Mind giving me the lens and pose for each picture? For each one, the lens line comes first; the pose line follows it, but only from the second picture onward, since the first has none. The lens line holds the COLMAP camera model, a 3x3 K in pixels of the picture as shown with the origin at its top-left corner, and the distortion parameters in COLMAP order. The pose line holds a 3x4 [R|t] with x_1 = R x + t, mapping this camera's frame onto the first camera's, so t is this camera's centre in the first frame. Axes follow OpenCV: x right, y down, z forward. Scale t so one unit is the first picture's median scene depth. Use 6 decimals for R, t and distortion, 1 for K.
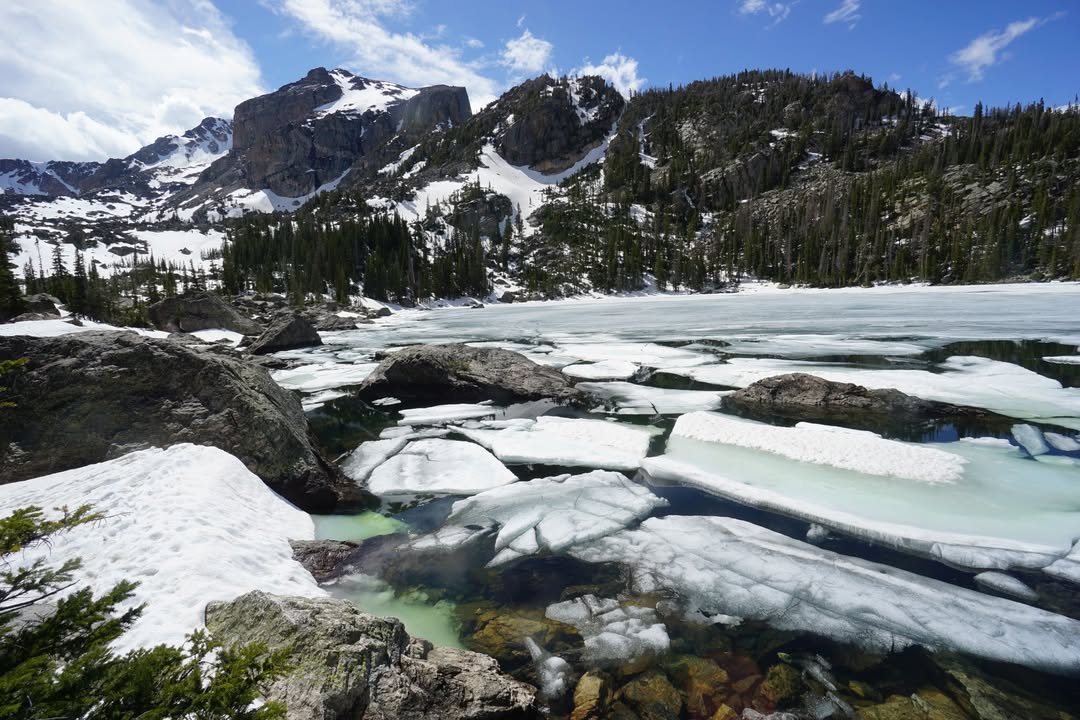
lens RADIAL K [[476.6, 0, 525.4], [0, 476.6, 354.6], [0, 0, 1]] dist [-0.052450, 0.024379]
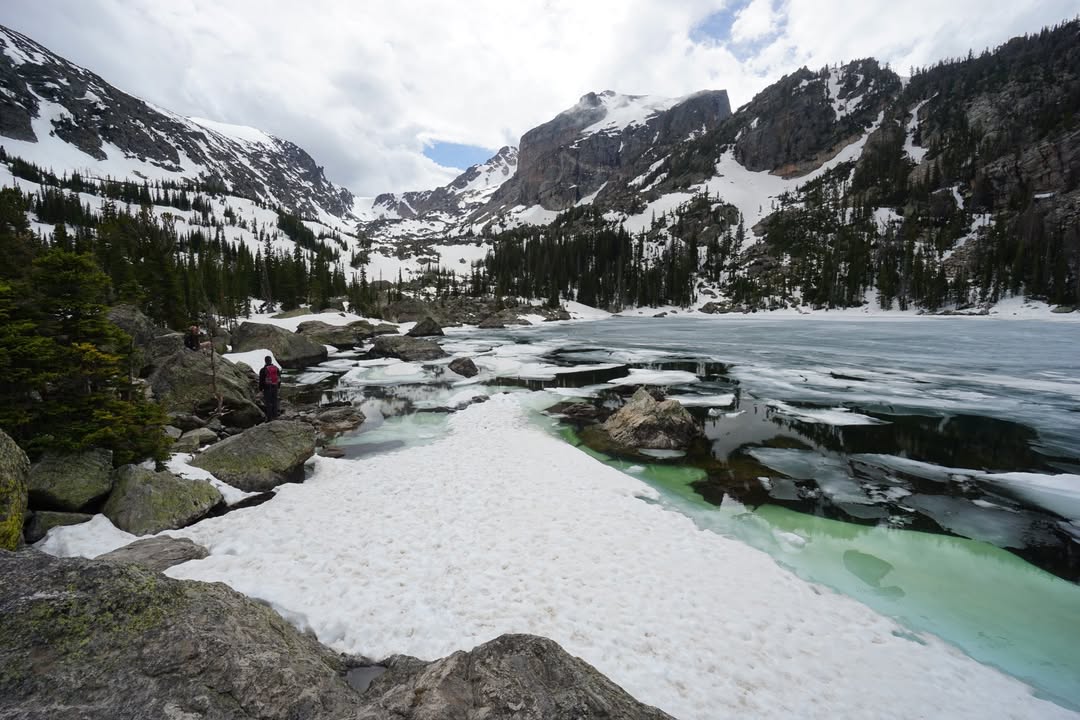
lens RADIAL K [[476.6, 0, 525.4], [0, 476.6, 354.6], [0, 0, 1]] dist [-0.052450, 0.024379]
pose [[0.860698, 0.093050, -0.500541, 0.097014], [-0.097695, 0.995071, 0.016992, 0.000764], [0.499655, 0.034276, 0.865546, -0.048885]]
